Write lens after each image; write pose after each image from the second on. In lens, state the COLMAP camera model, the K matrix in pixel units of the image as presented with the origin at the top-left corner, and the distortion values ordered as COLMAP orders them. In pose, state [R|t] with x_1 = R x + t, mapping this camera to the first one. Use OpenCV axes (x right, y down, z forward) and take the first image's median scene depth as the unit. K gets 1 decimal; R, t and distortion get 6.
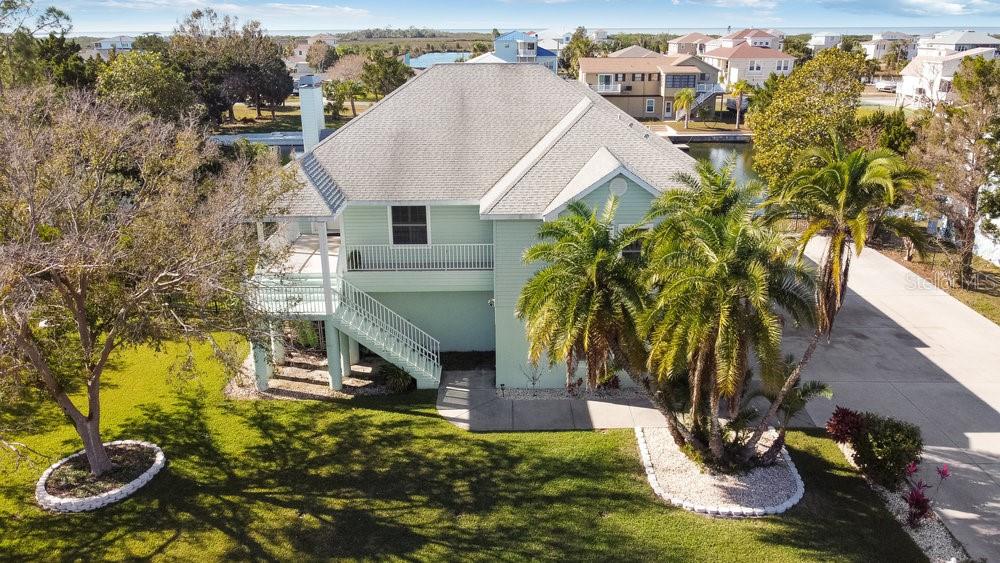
lens RADIAL K [[773.0, 0, 508.9], [0, 773.0, 281.3], [0, 0, 1]] dist [-0.006455, -0.005283]
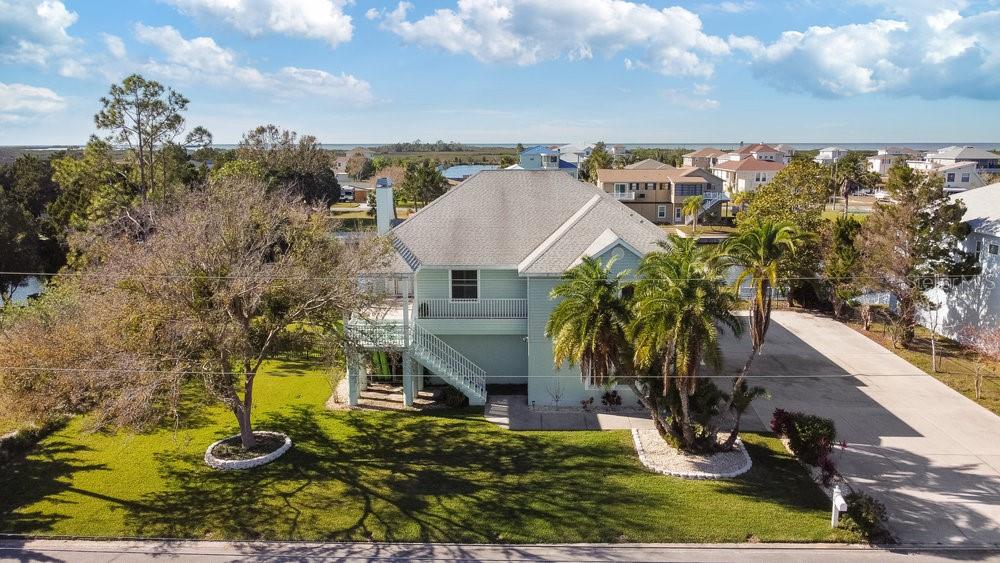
lens RADIAL K [[773.0, 0, 508.9], [0, 773.0, 281.3], [0, 0, 1]] dist [-0.006455, -0.005283]
pose [[0.999562, 0.008418, -0.028366, -0.015320], [-0.012283, 0.990220, -0.138973, 0.119415], [0.026919, 0.139261, 0.989890, -0.368495]]
